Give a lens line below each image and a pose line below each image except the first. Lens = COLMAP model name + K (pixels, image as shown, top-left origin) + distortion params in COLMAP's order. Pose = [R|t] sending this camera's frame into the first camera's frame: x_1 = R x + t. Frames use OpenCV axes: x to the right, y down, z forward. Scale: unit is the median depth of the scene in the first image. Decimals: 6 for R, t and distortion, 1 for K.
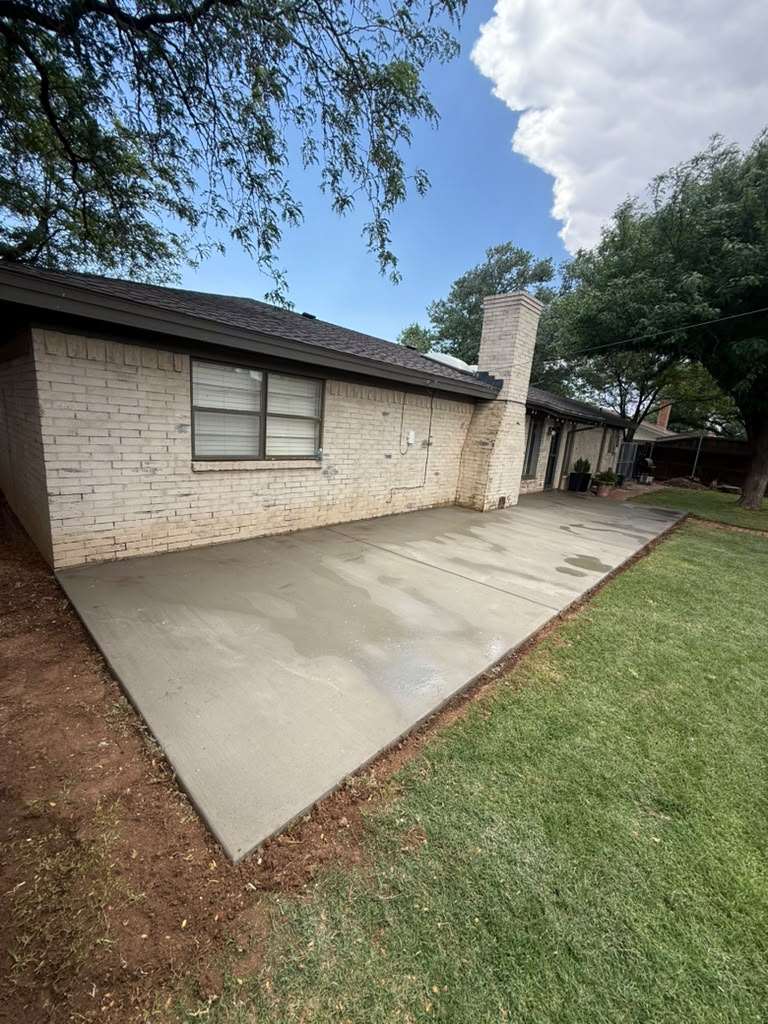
lens RADIAL K [[404.7, 0, 384.0], [0, 404.7, 512.0], [0, 0, 1]] dist [-0.000387, -0.000080]
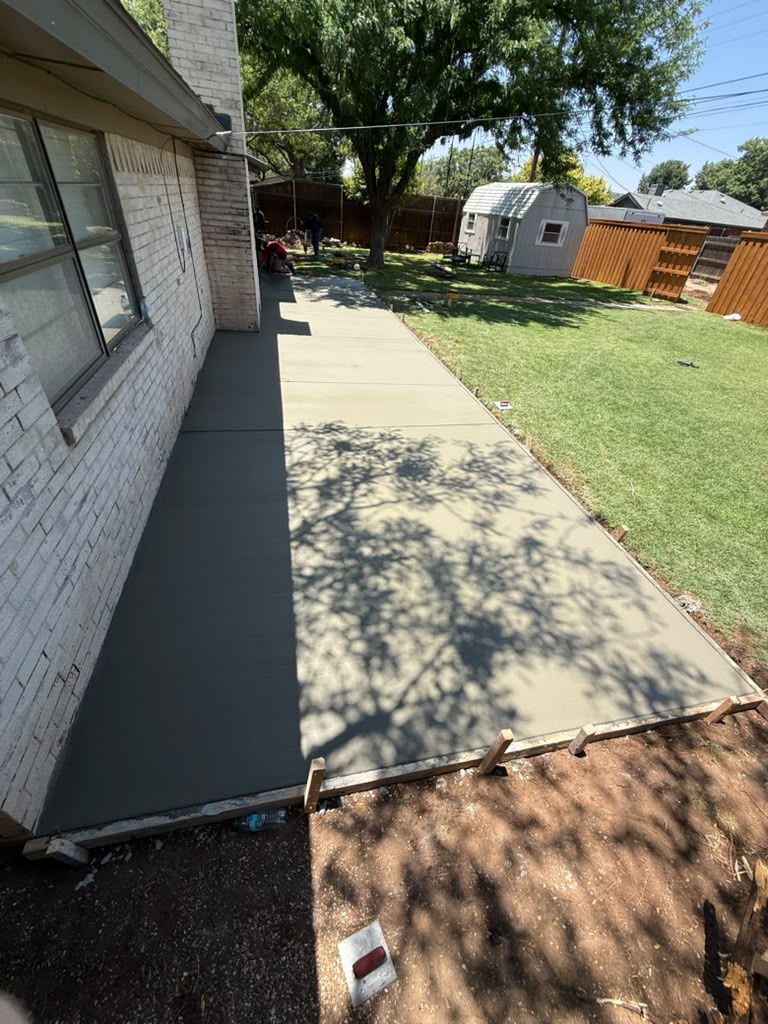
lens RADIAL K [[404.7, 0, 384.0], [0, 404.7, 512.0], [0, 0, 1]] dist [-0.000387, -0.000080]
pose [[0.571364, -0.522799, 0.632633, -0.323957], [0.126738, 0.817808, 0.561362, -0.131348], [-0.810851, -0.240563, 0.533525, 0.272169]]
